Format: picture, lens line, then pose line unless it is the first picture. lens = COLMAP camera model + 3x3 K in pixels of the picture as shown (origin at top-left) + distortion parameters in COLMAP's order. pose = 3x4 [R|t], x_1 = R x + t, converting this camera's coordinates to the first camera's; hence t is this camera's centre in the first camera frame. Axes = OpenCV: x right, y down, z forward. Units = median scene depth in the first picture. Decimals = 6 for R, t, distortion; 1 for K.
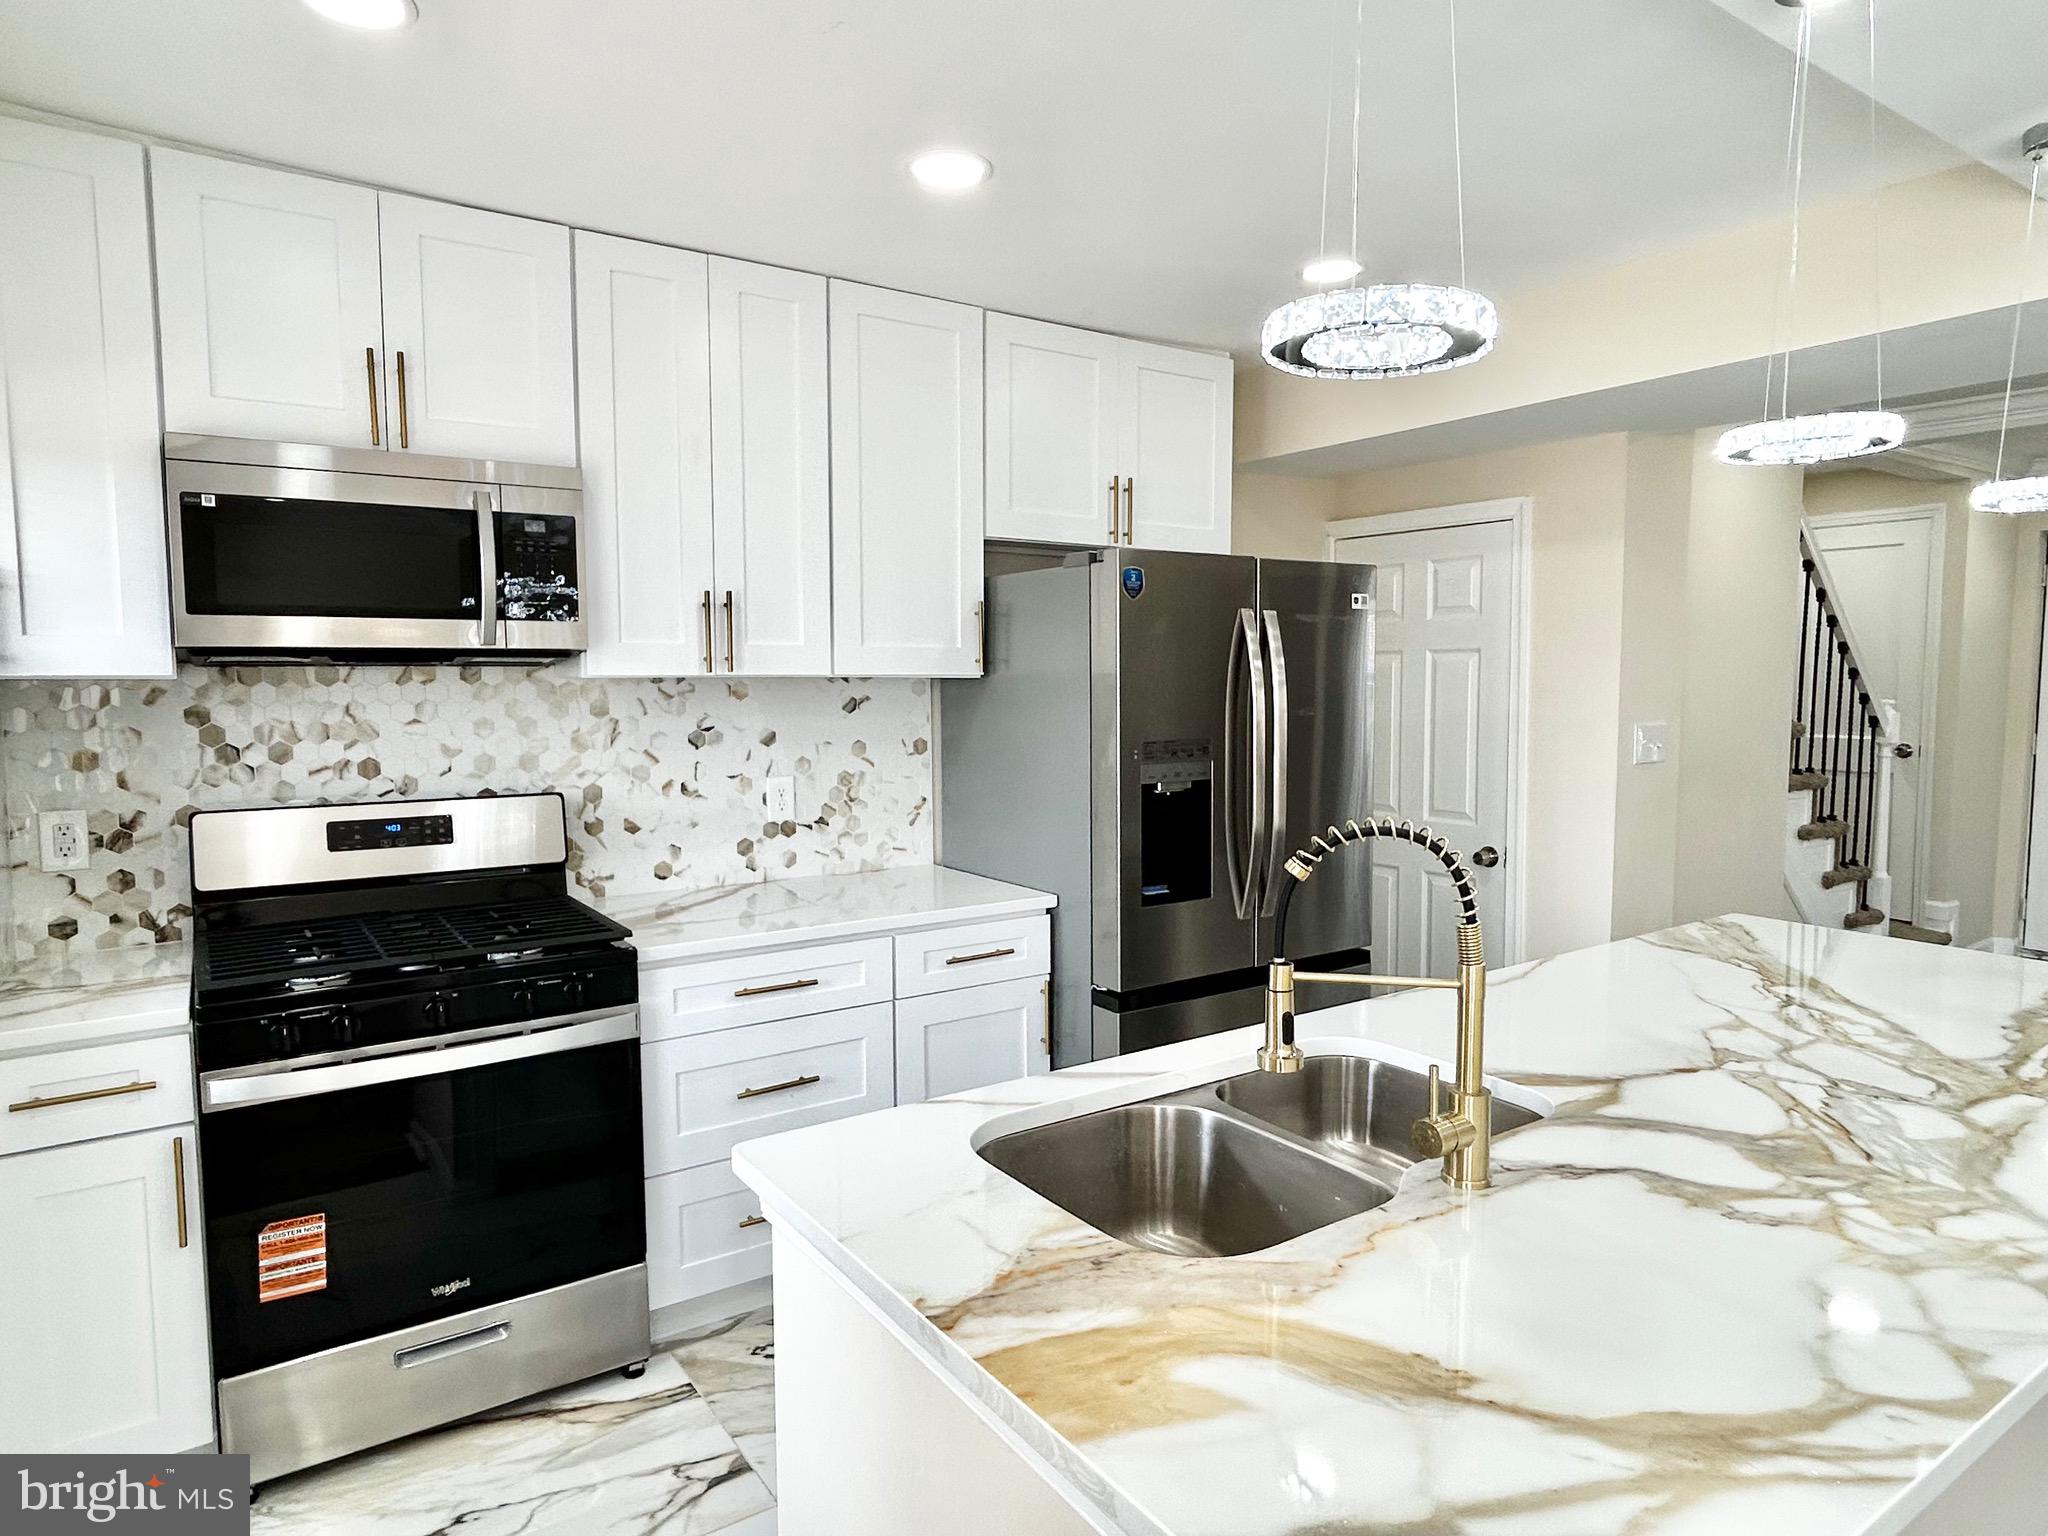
lens RADIAL K [[1212.8, 0, 1021.5], [0, 1212.8, 762.1], [0, 0, 1]] dist [0.000268, -0.001139]
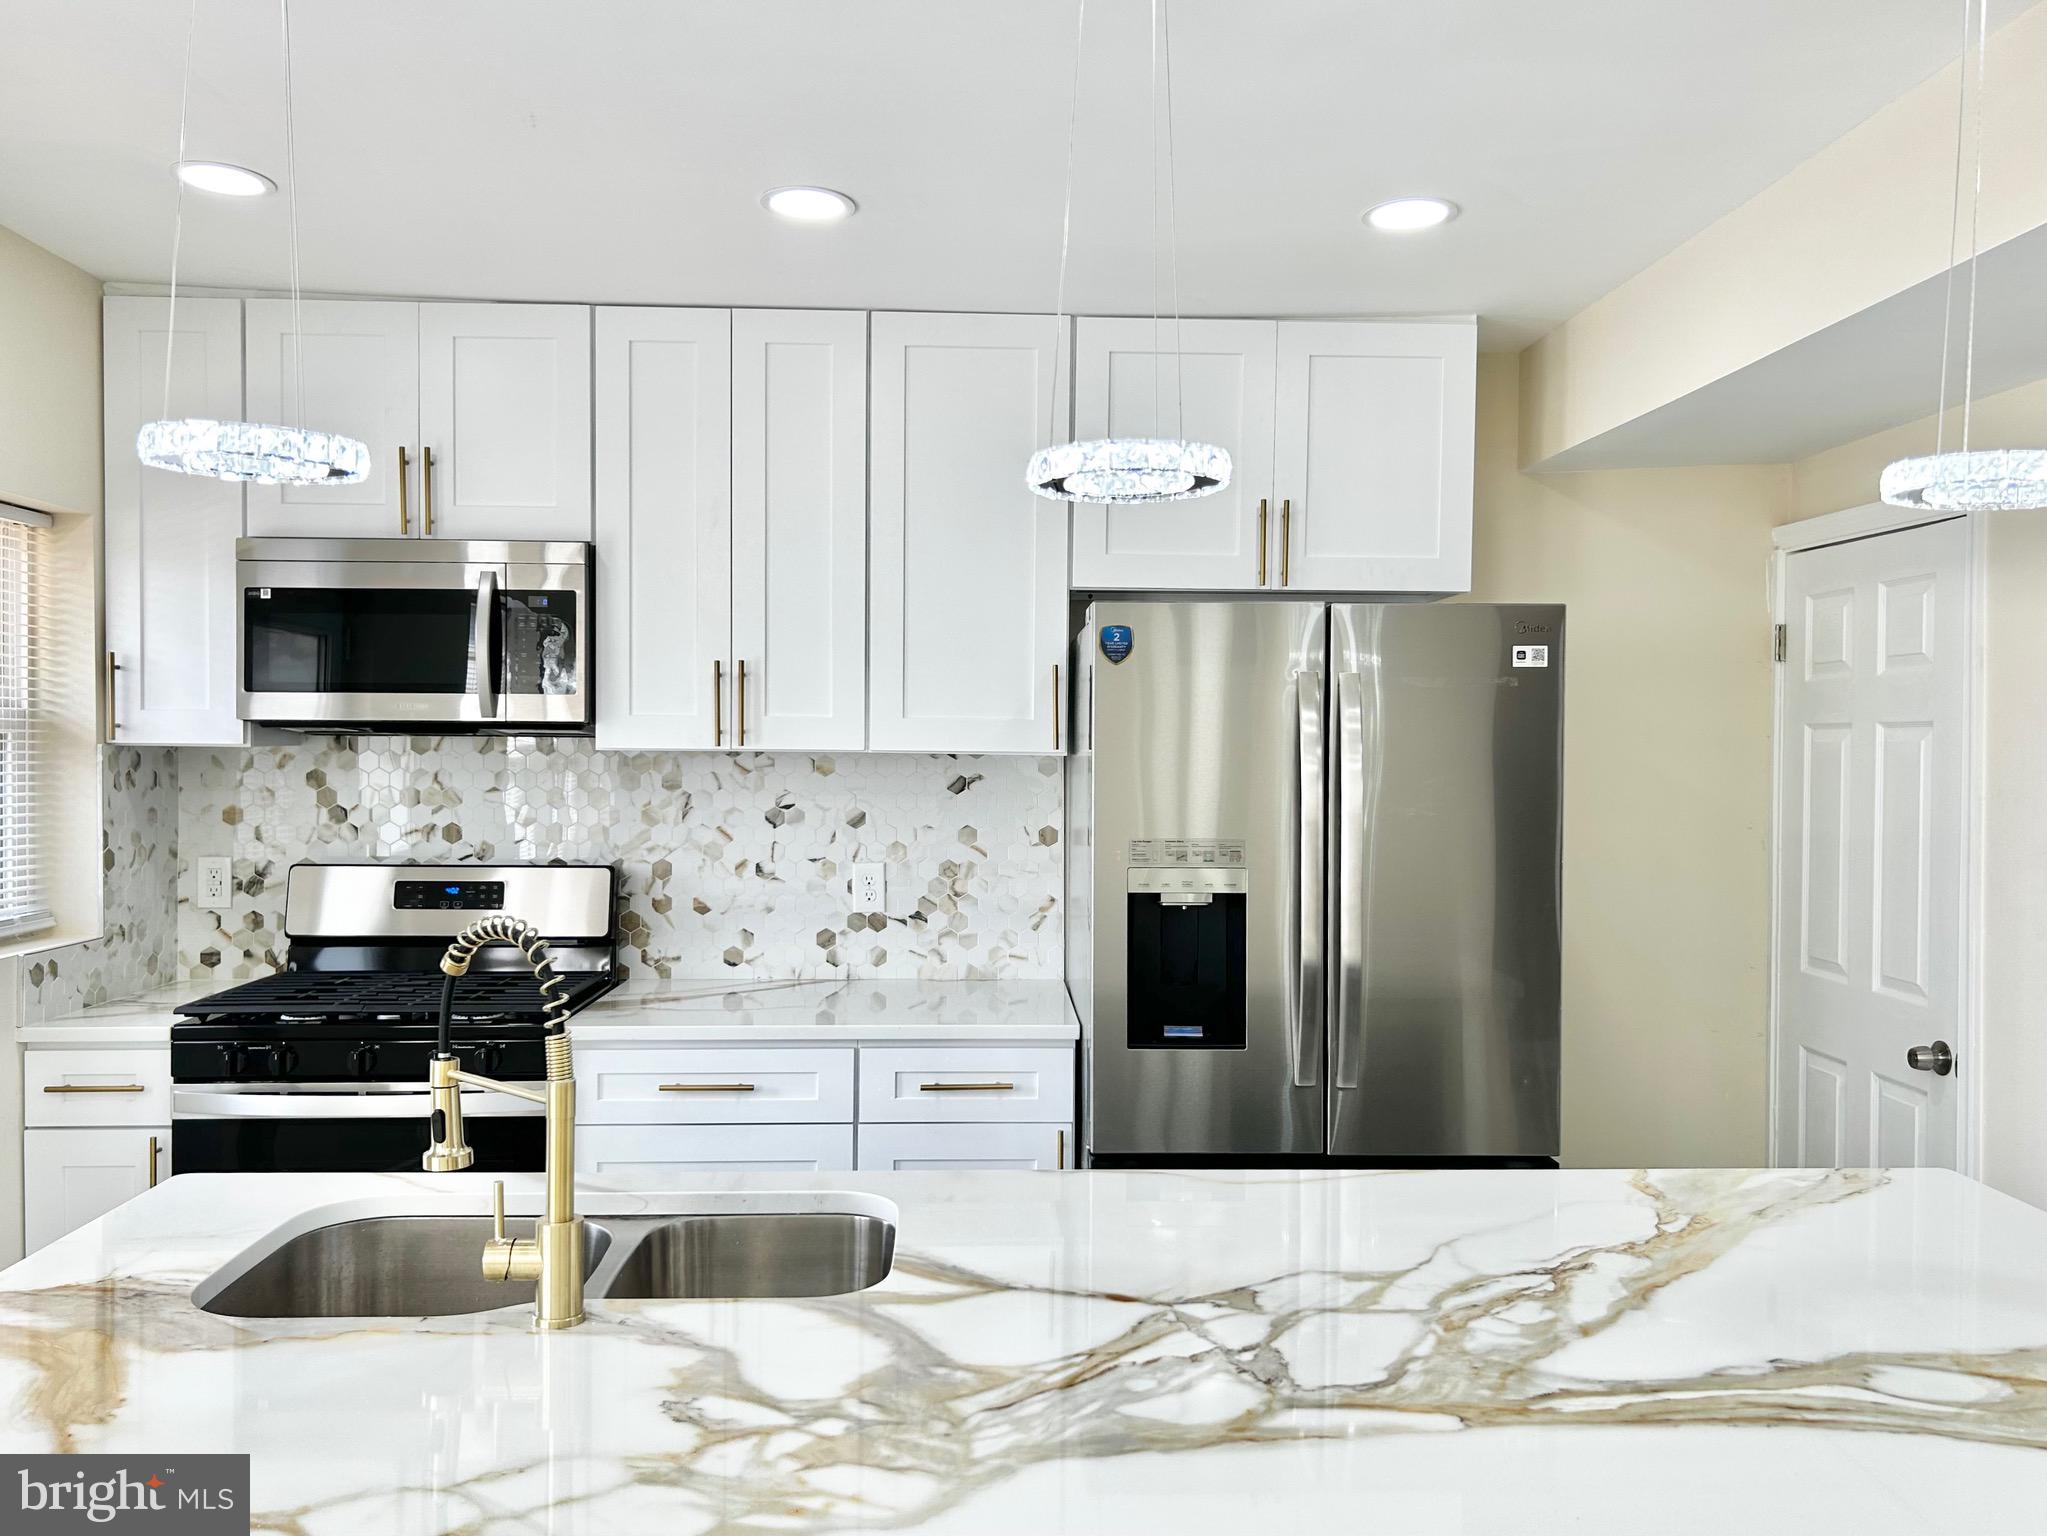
lens RADIAL K [[1625.0, 0, 1024.2], [0, 1625.0, 770.4], [0, 0, 1]] dist [0.057533, -0.075803]
pose [[0.847970, 0.021734, -0.529599, 0.642129], [-0.049184, 0.998074, -0.037792, -0.019746], [0.527758, 0.058095, 0.847406, 0.055390]]
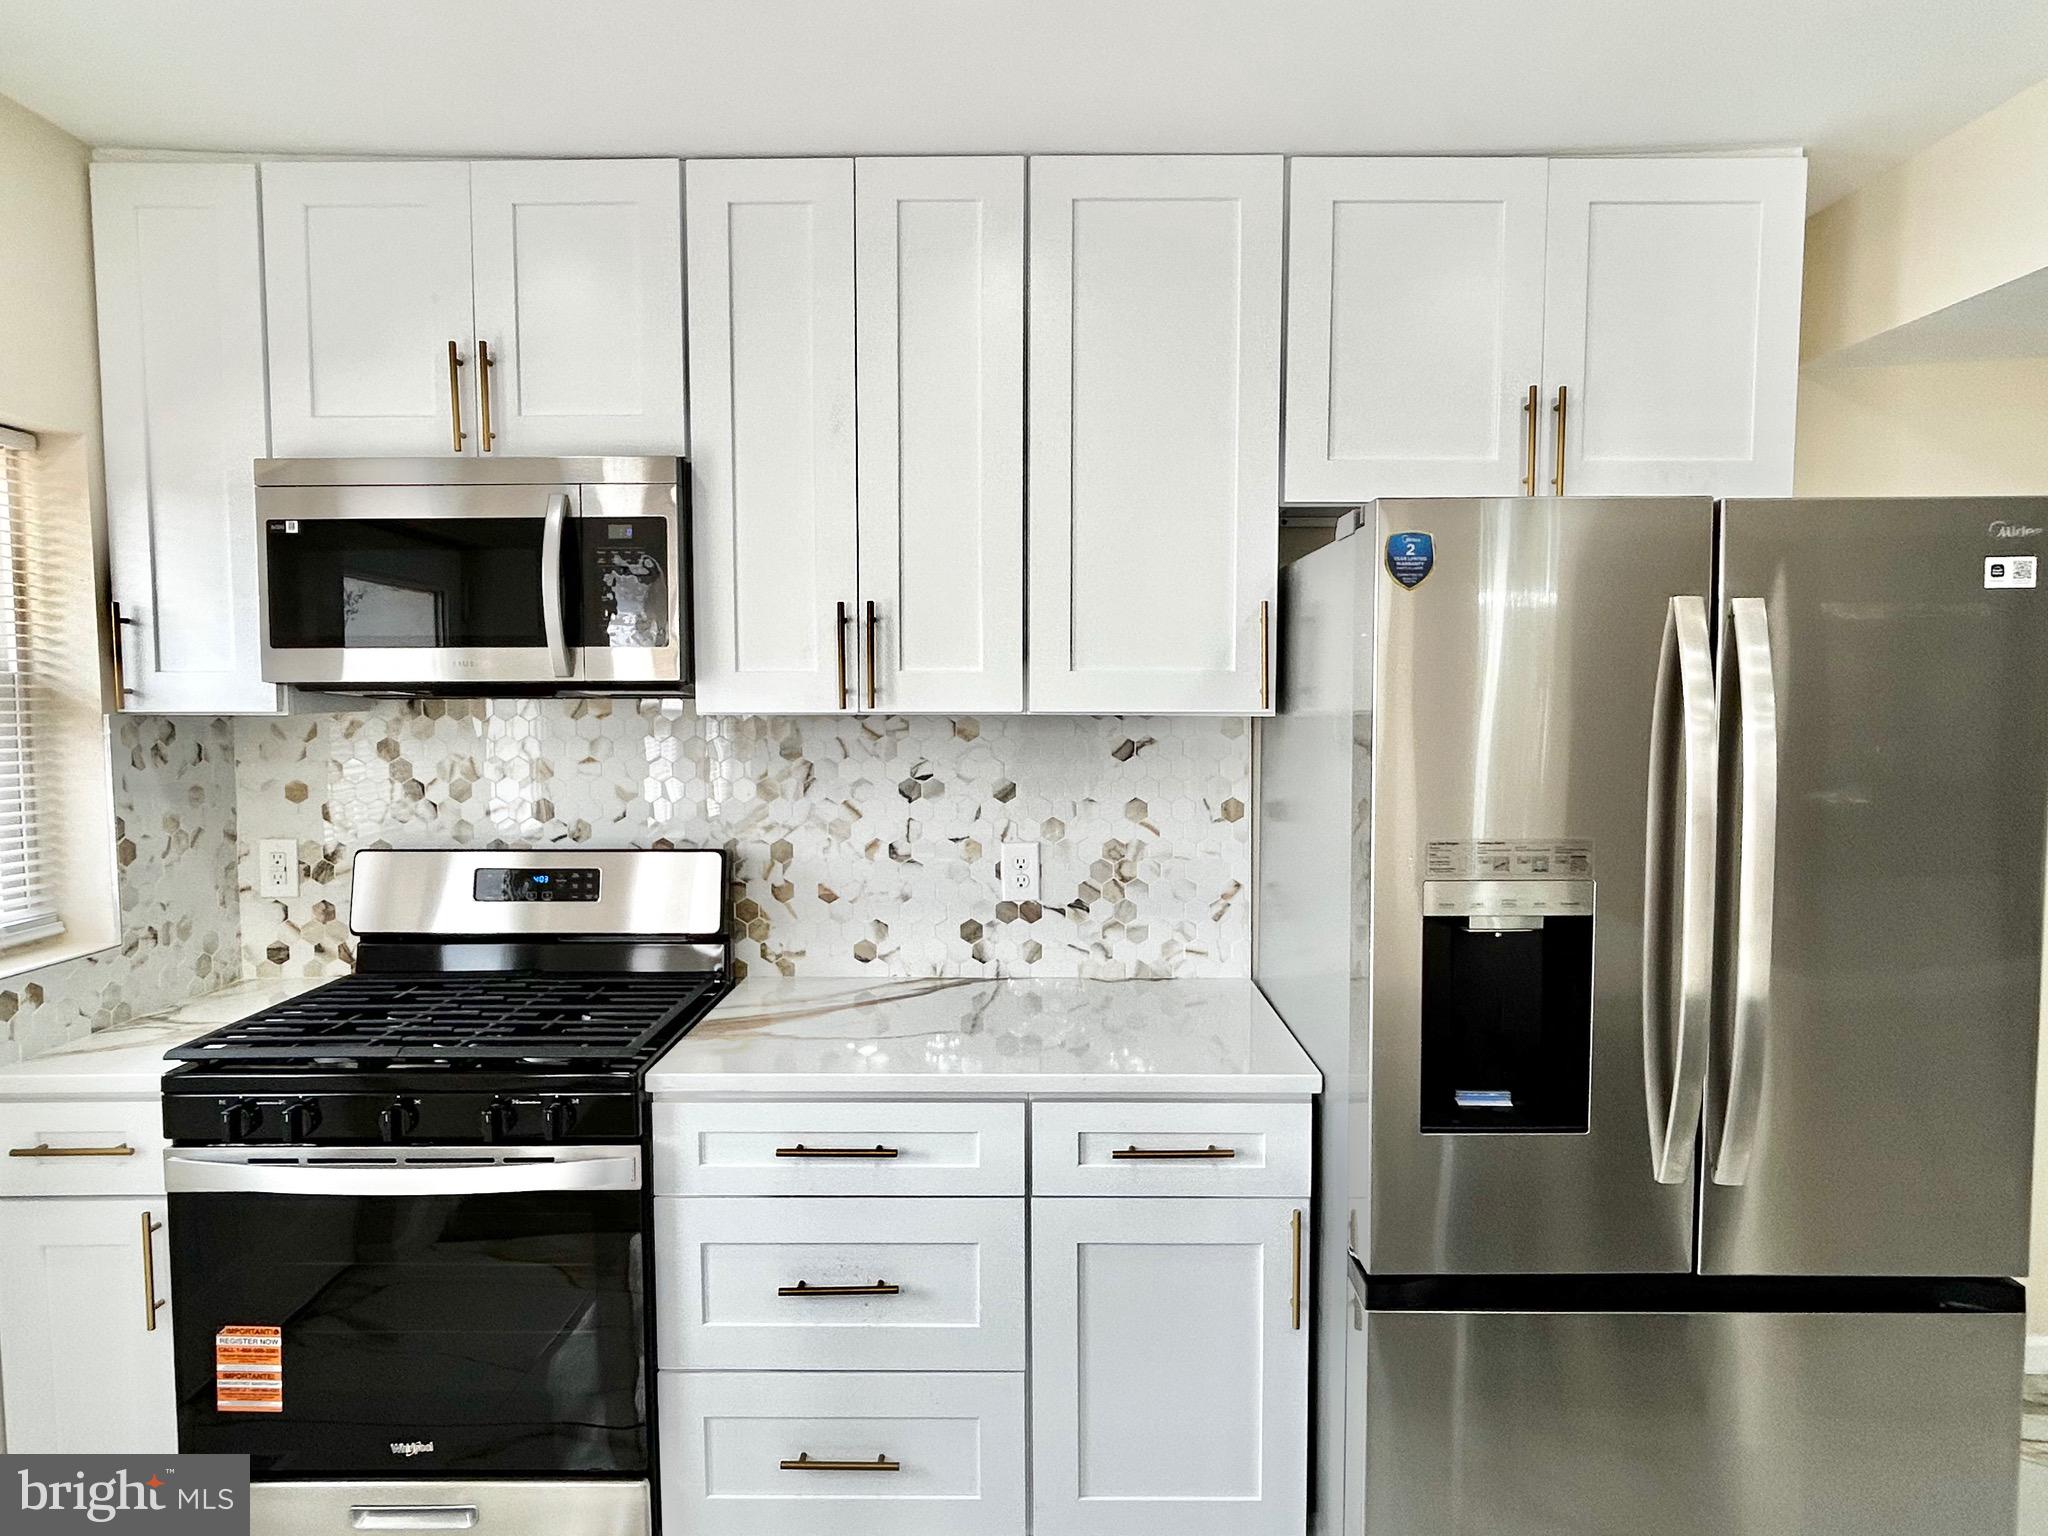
lens RADIAL K [[1212.8, 0, 1013.7], [0, 1212.8, 763.1], [0, 0, 1]] dist [0.000268, -0.001139]
pose [[0.822991, 0.037946, -0.566786, 0.274330], [-0.042197, 0.999094, 0.005617, -0.050925], [0.566486, 0.019294, 0.823846, 0.452150]]
